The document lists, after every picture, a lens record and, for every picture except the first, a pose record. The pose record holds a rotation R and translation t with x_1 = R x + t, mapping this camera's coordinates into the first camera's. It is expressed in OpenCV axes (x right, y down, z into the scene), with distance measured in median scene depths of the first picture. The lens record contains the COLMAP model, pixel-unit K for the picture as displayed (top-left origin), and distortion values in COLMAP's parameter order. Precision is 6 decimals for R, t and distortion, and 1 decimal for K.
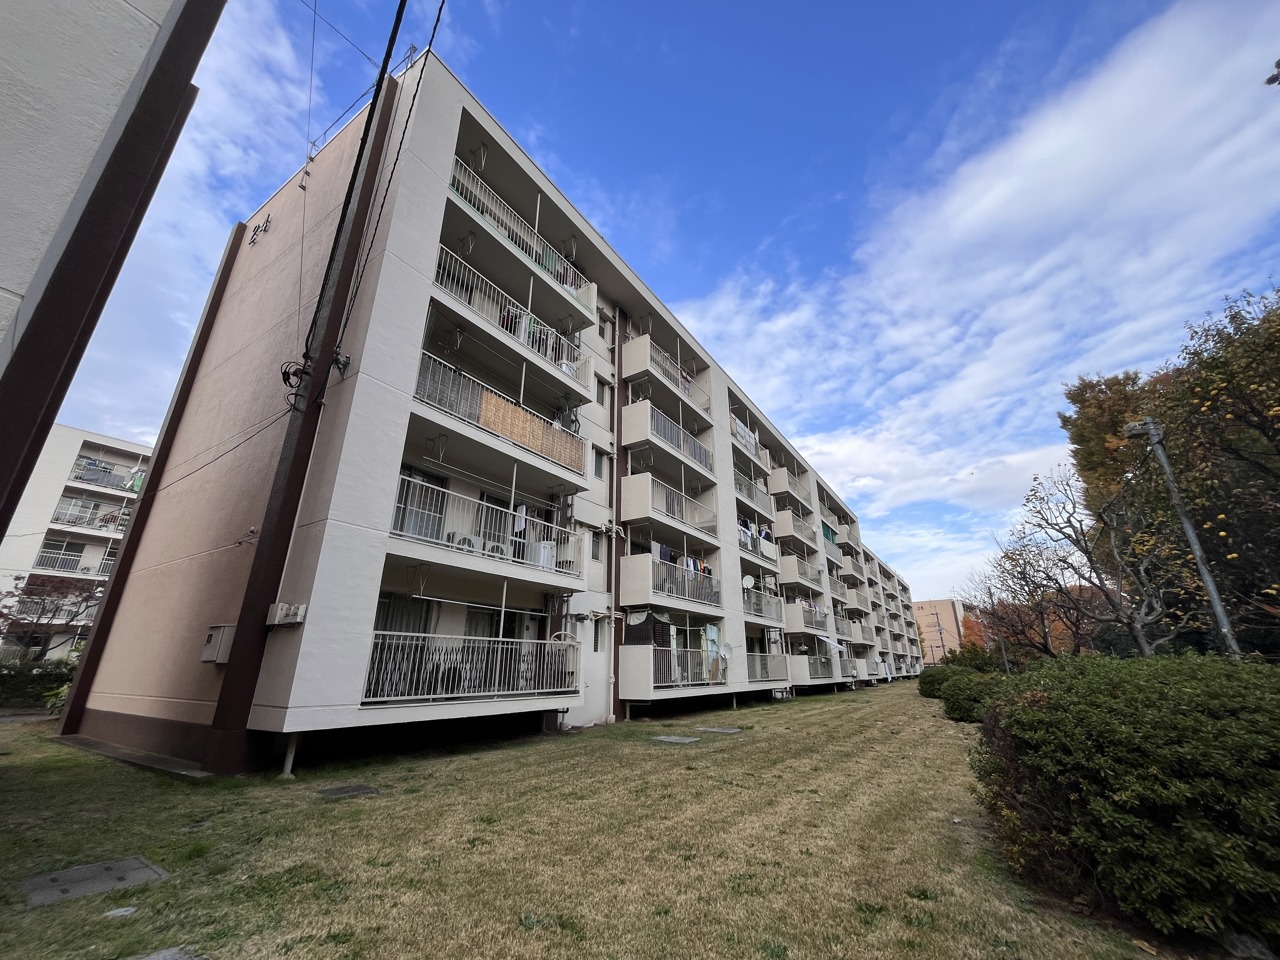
lens RADIAL K [[514.3, 0, 639.9], [0, 514.3, 479.2], [0, 0, 1]] dist [-0.002609, -0.000166]
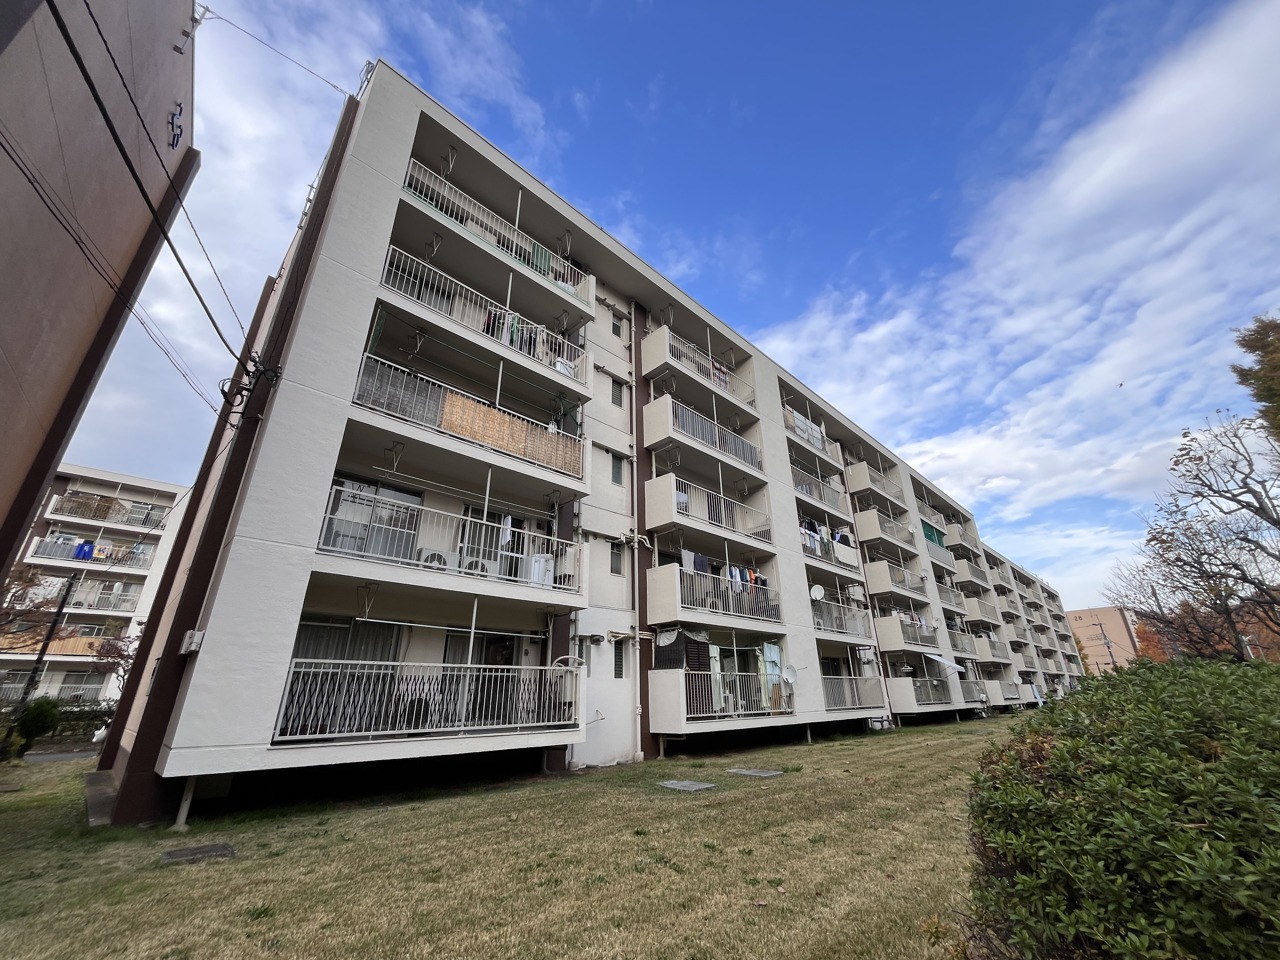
lens RADIAL K [[514.3, 0, 641.1], [0, 514.3, 480.6], [0, 0, 1]] dist [-0.002609, -0.000166]
pose [[0.977424, -0.095036, -0.188709, 0.137821], [0.086395, 0.994823, -0.053515, 0.044808], [0.192818, 0.036004, 0.980574, 0.119125]]
